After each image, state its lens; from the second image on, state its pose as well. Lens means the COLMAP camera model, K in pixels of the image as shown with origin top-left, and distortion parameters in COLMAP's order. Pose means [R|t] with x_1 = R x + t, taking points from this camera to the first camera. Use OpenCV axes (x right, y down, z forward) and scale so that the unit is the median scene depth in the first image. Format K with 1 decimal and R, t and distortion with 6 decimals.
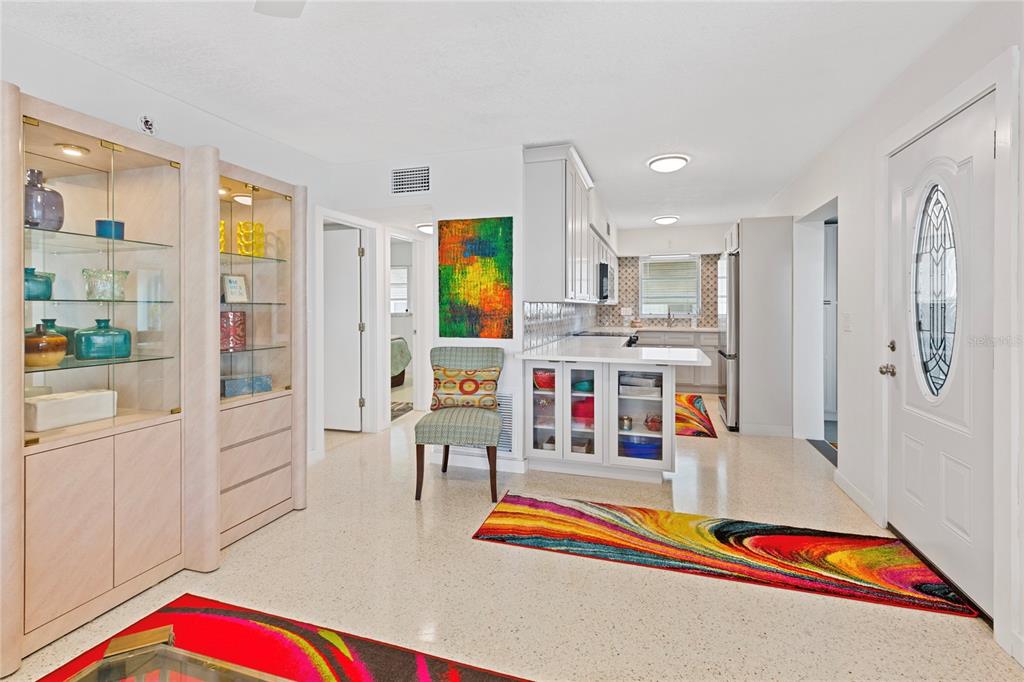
lens RADIAL K [[472.4, 0, 500.9], [0, 472.4, 311.6], [0, 0, 1]] dist [0.000259, -0.000007]
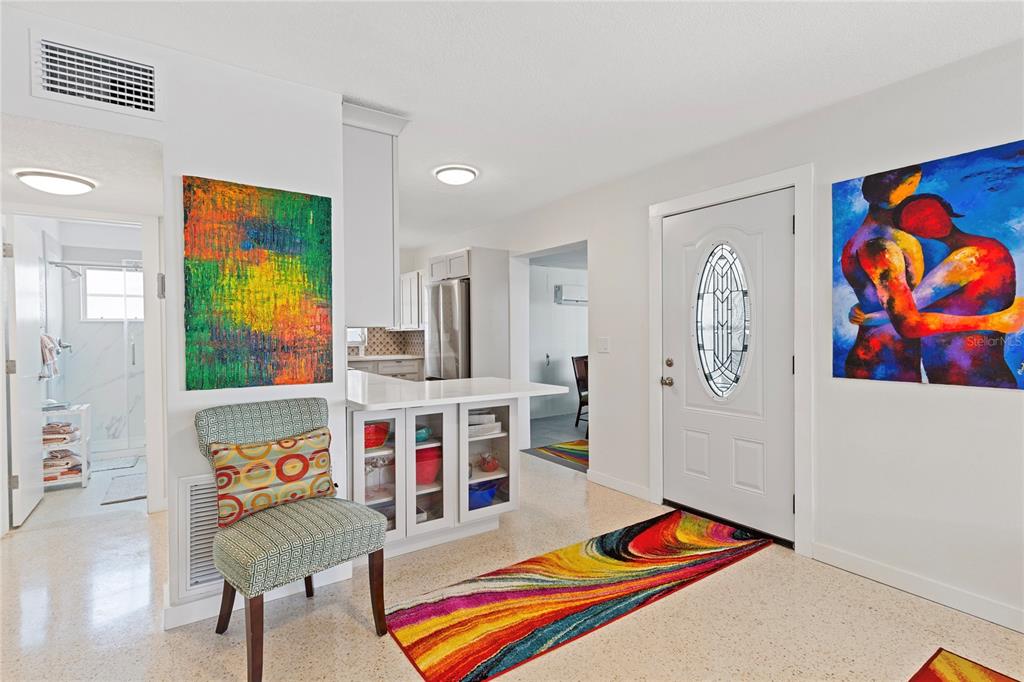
lens RADIAL K [[492.2, 0, 512.0], [0, 492.2, 341.0], [0, 0, 1]] dist [0.001361, -0.000189]
pose [[0.607676, -0.015477, 0.794034, -0.397495], [0.011657, 0.999876, 0.010568, -0.005149], [-0.794099, 0.002834, 0.607782, 0.405399]]
